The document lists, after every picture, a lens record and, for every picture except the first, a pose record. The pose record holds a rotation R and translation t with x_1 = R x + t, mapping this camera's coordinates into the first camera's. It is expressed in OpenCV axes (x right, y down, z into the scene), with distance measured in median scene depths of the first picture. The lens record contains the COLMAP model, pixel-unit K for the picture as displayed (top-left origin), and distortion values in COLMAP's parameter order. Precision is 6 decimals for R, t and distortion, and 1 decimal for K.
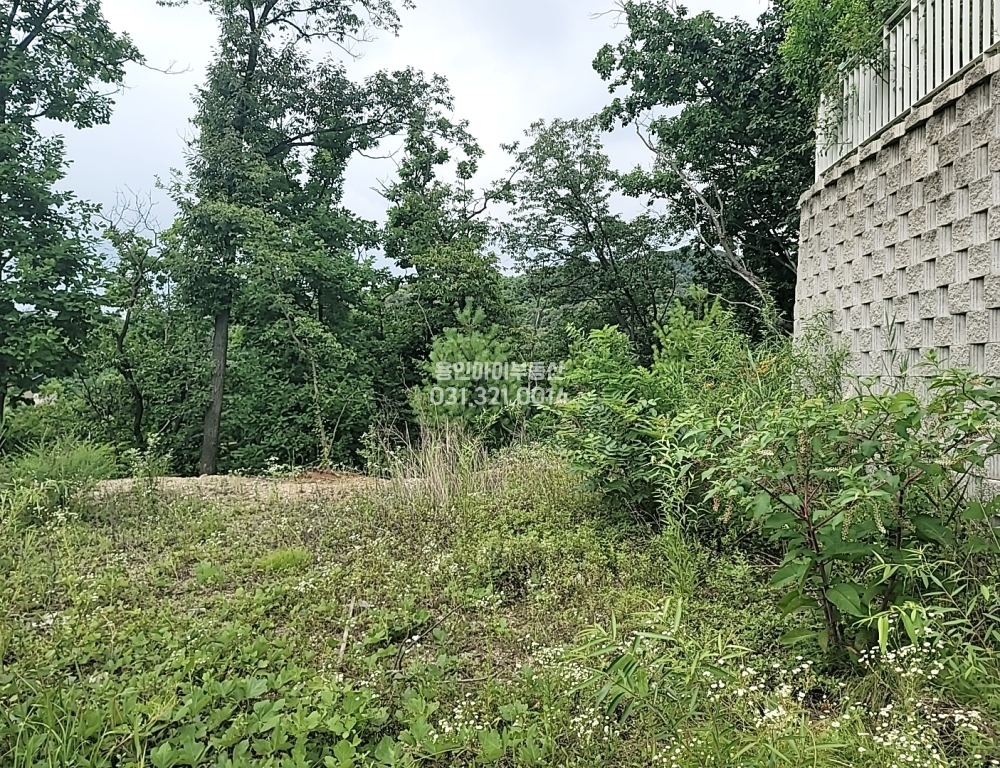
lens RADIAL K [[715.9, 0, 500.7], [0, 715.9, 364.7], [0, 0, 1]] dist [0.096642, -0.098634]
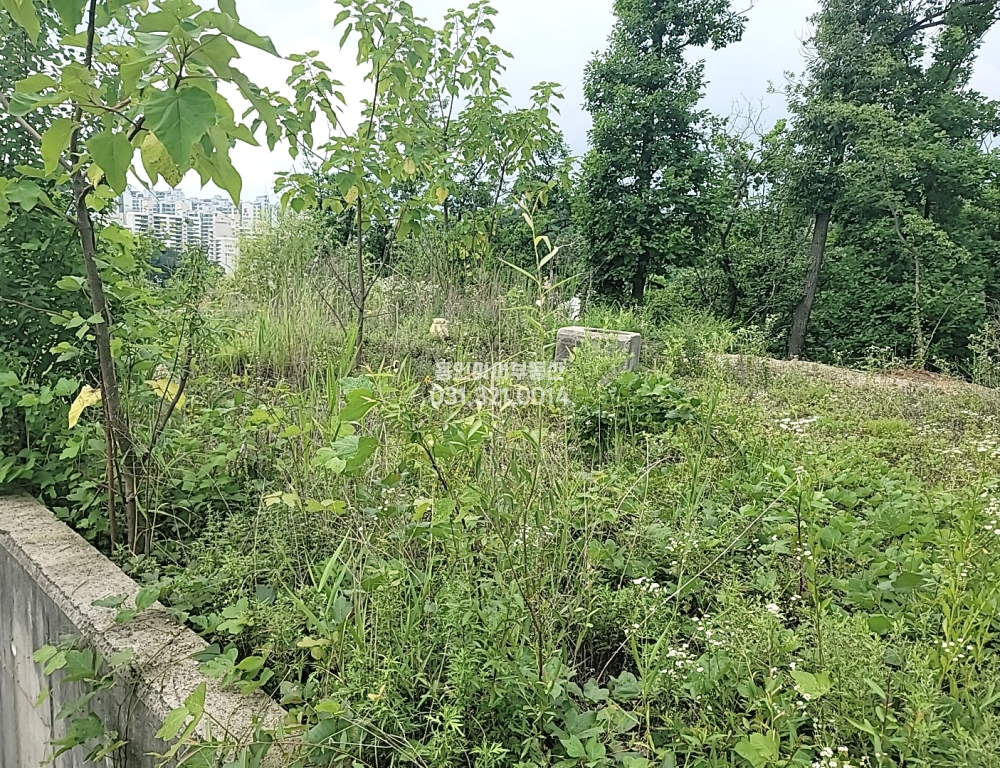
lens RADIAL K [[715.9, 0, 500.7], [0, 715.9, 364.7], [0, 0, 1]] dist [0.096642, -0.098634]
pose [[0.734218, 0.130482, -0.666257, 0.005565], [-0.039172, 0.987864, 0.150299, 0.007713], [0.677782, -0.084254, 0.730419, -0.115306]]
